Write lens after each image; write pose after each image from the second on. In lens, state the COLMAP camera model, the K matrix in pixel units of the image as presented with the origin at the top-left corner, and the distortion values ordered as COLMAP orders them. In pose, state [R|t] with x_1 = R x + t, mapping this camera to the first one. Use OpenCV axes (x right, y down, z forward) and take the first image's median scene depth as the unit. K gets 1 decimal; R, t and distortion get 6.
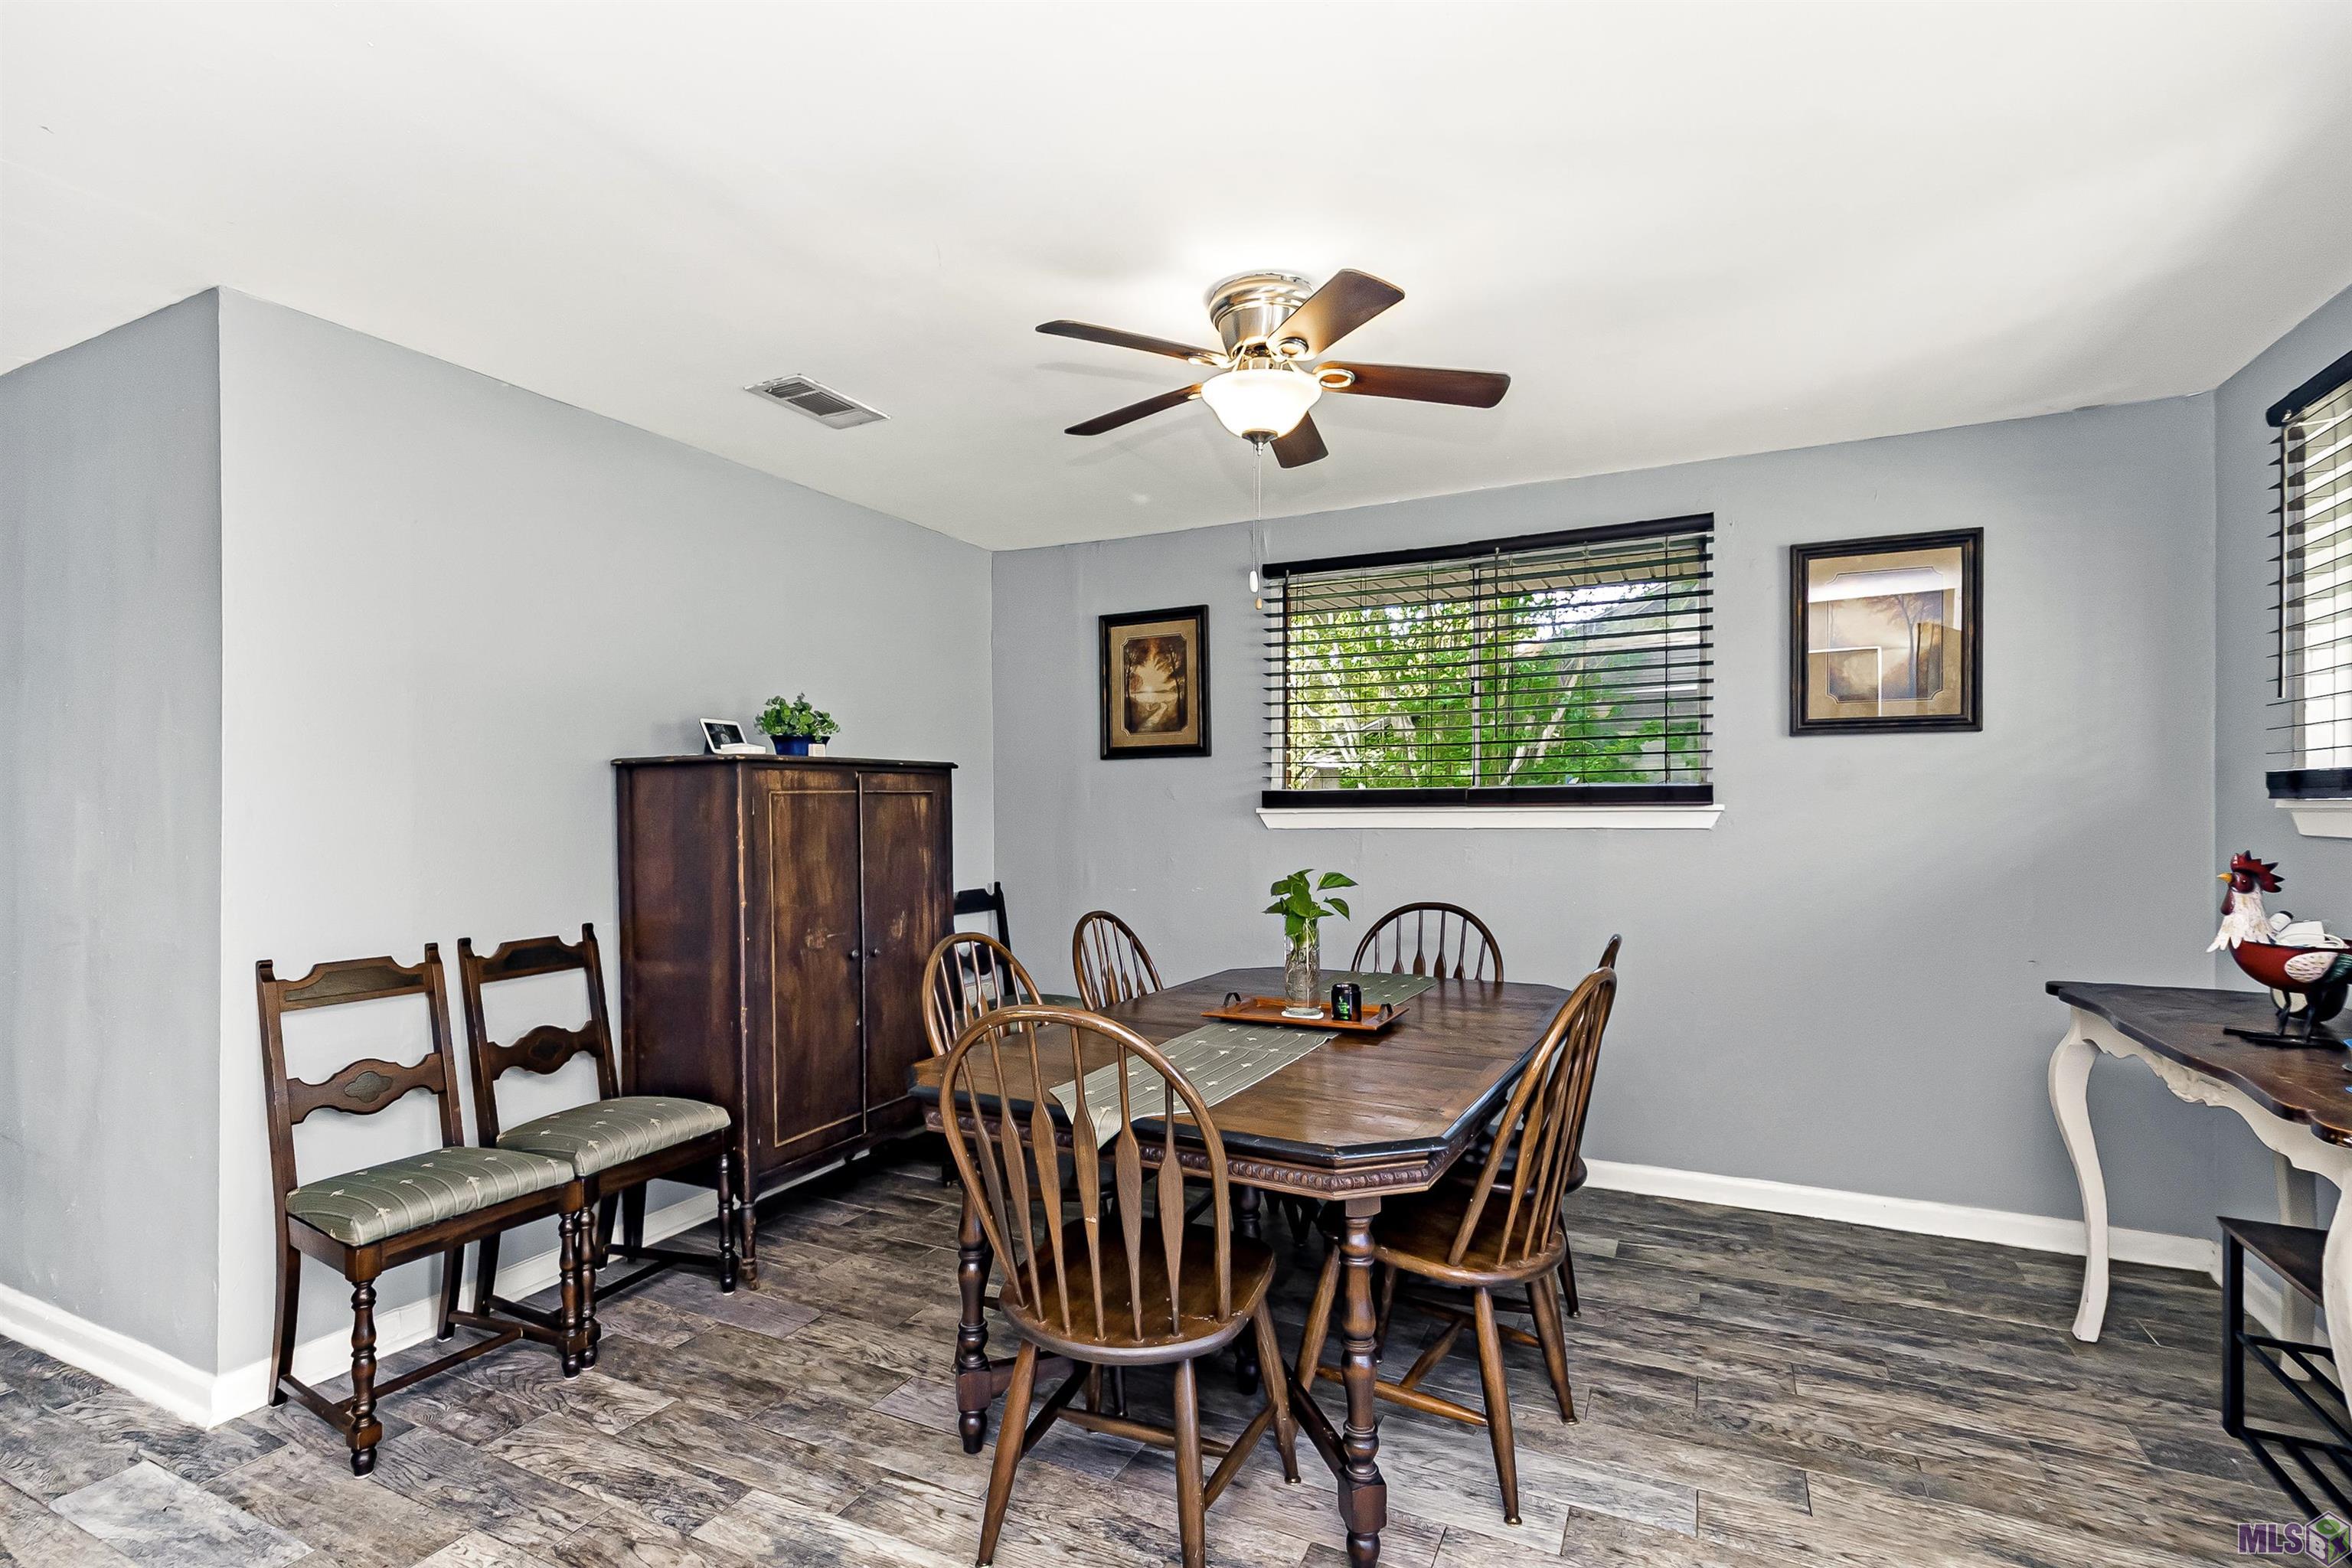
lens RADIAL K [[1114.4, 0, 1116.9], [0, 1114.4, 828.6], [0, 0, 1]] dist [-0.001121, 0.000235]
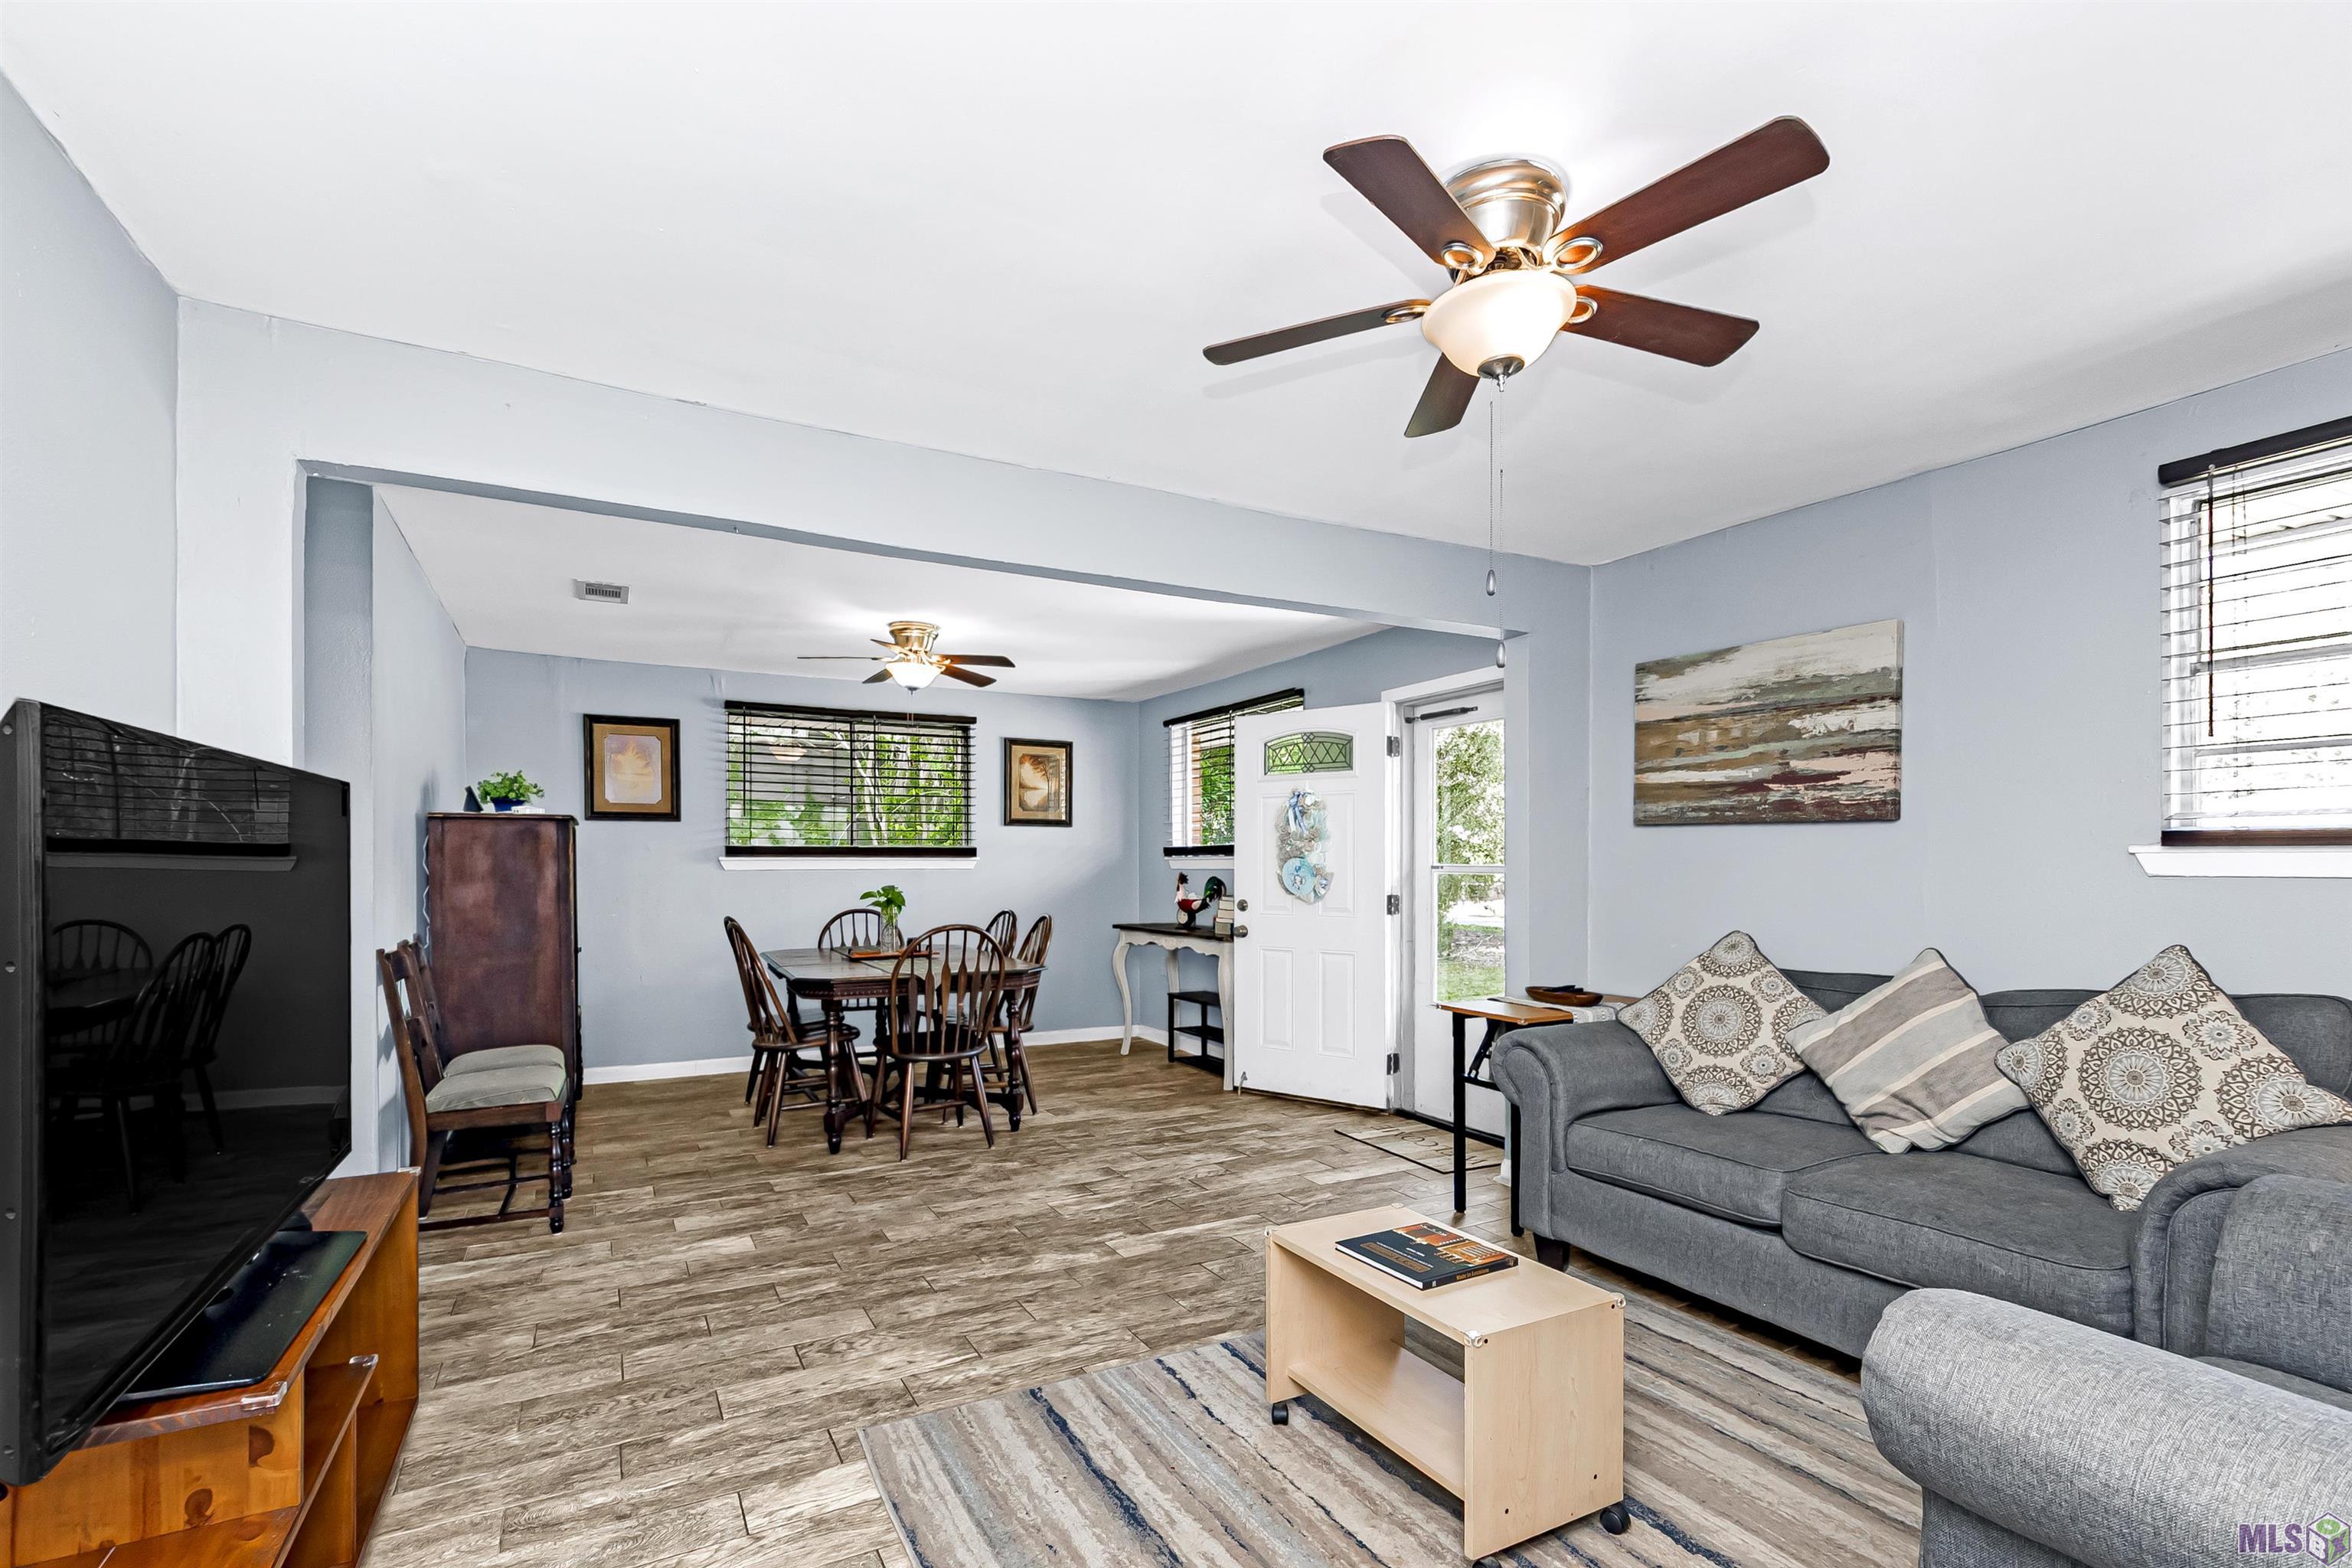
lens RADIAL K [[1087.5, 0, 1170.9], [0, 1087.5, 872.0], [0, 0, 1]] dist [-0.000739, 0.000065]
pose [[0.571315, 0.001645, 0.820730, -0.919523], [0.010179, 0.999907, -0.009090, 0.027929], [-0.820668, 0.013548, 0.571245, -0.454472]]
